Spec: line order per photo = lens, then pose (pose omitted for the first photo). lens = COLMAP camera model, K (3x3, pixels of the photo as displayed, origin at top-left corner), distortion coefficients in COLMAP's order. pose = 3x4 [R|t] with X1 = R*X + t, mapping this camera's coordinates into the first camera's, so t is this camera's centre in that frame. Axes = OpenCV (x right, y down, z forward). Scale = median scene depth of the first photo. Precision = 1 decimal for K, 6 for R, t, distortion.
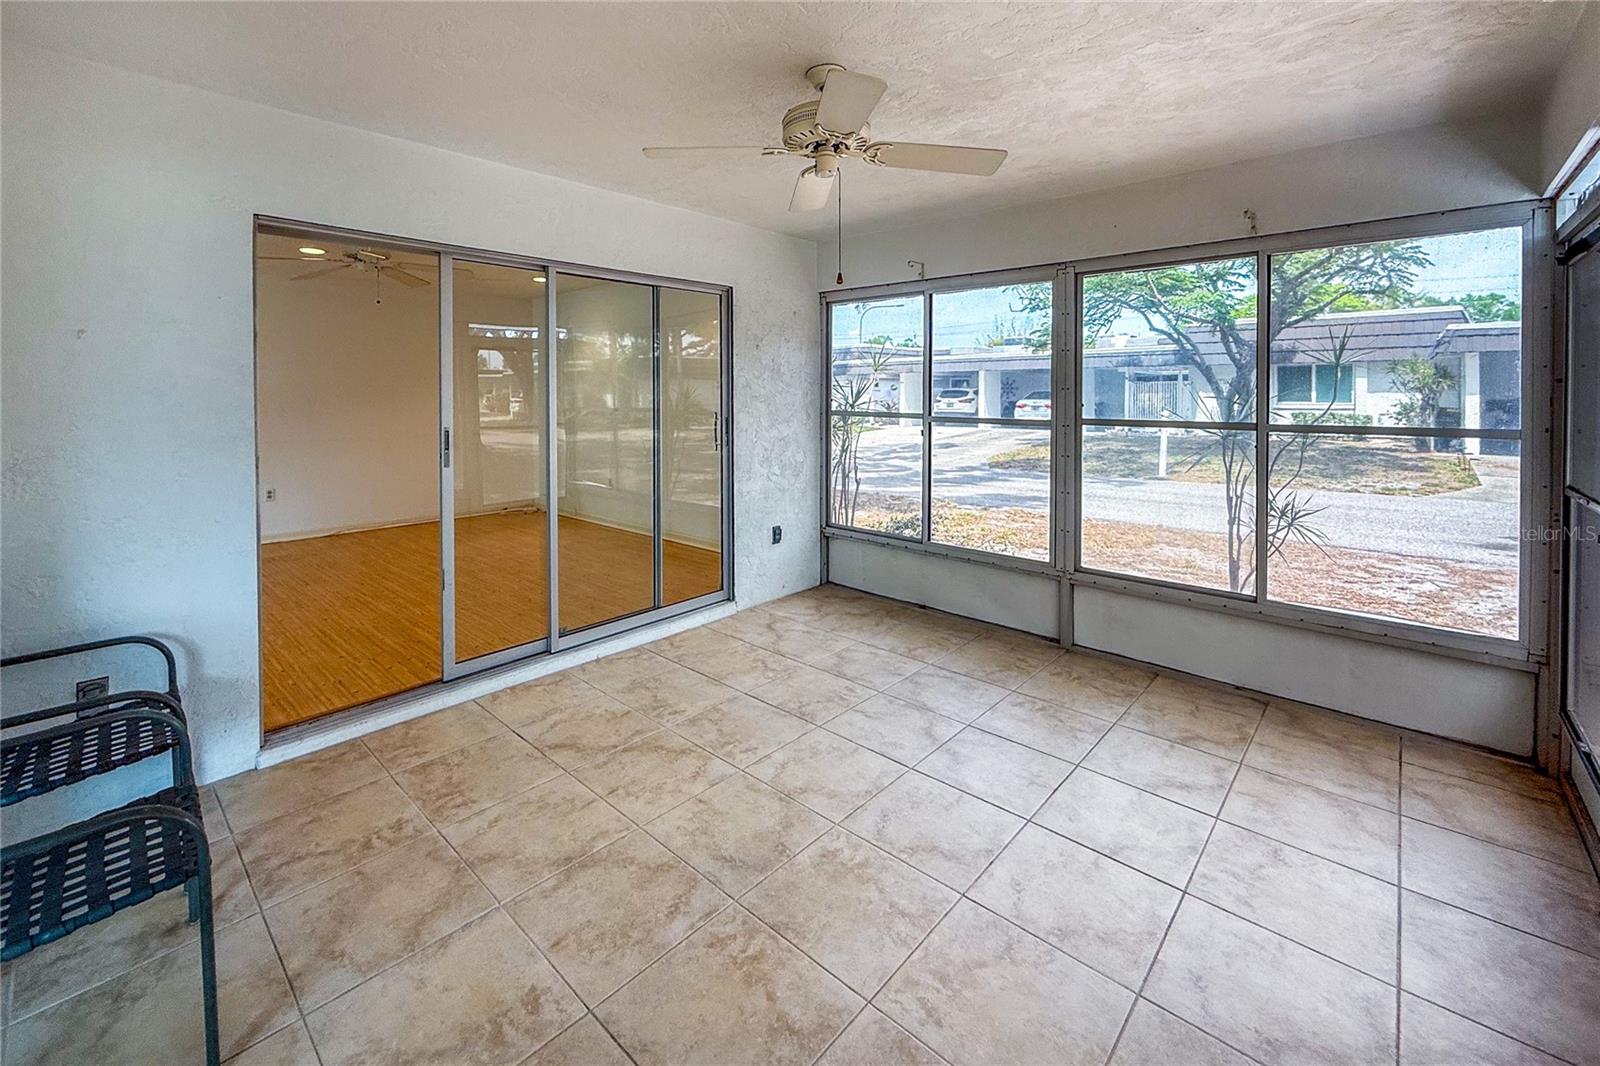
lens RADIAL K [[662.8, 0, 787.1], [0, 662.8, 517.9], [0, 0, 1]] dist [0.000079, 0.000109]
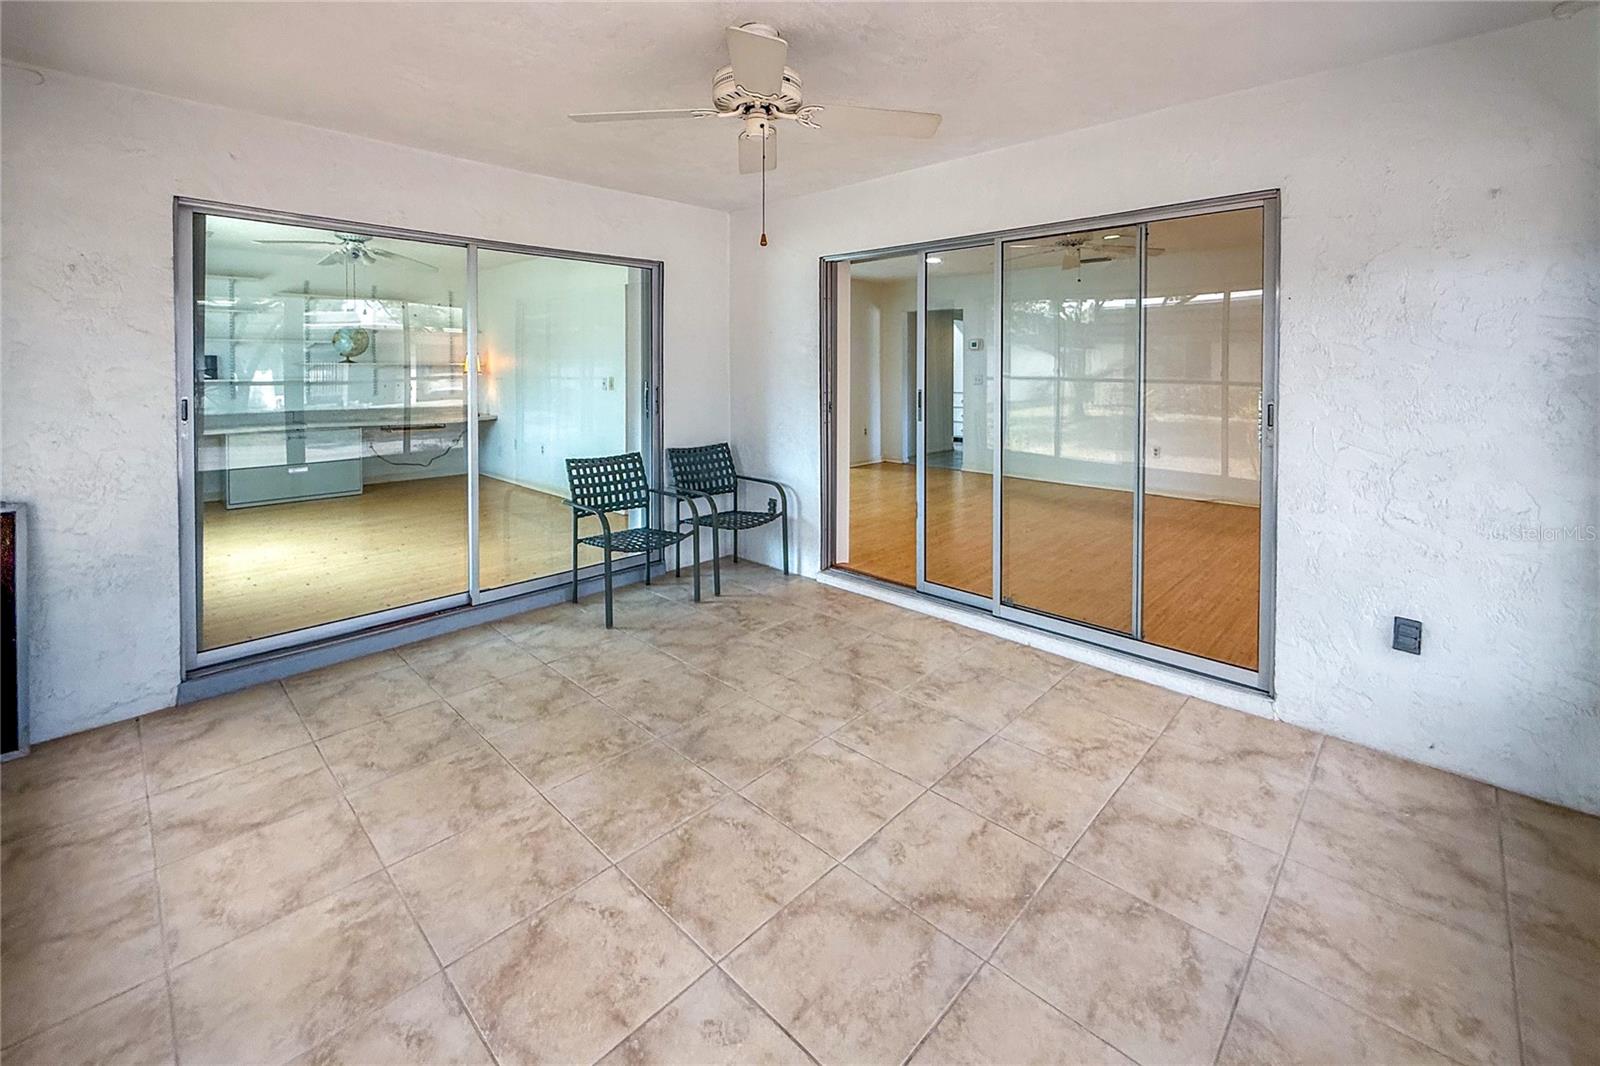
lens RADIAL K [[666.5, 0, 780.0], [0, 666.5, 491.8], [0, 0, 1]] dist [0.000807, -0.000024]
pose [[-0.040761, 0.190845, -0.980774, 0.868028], [-0.184022, 0.963364, 0.195105, -0.165244], [0.982077, 0.188437, -0.004149, 0.874738]]
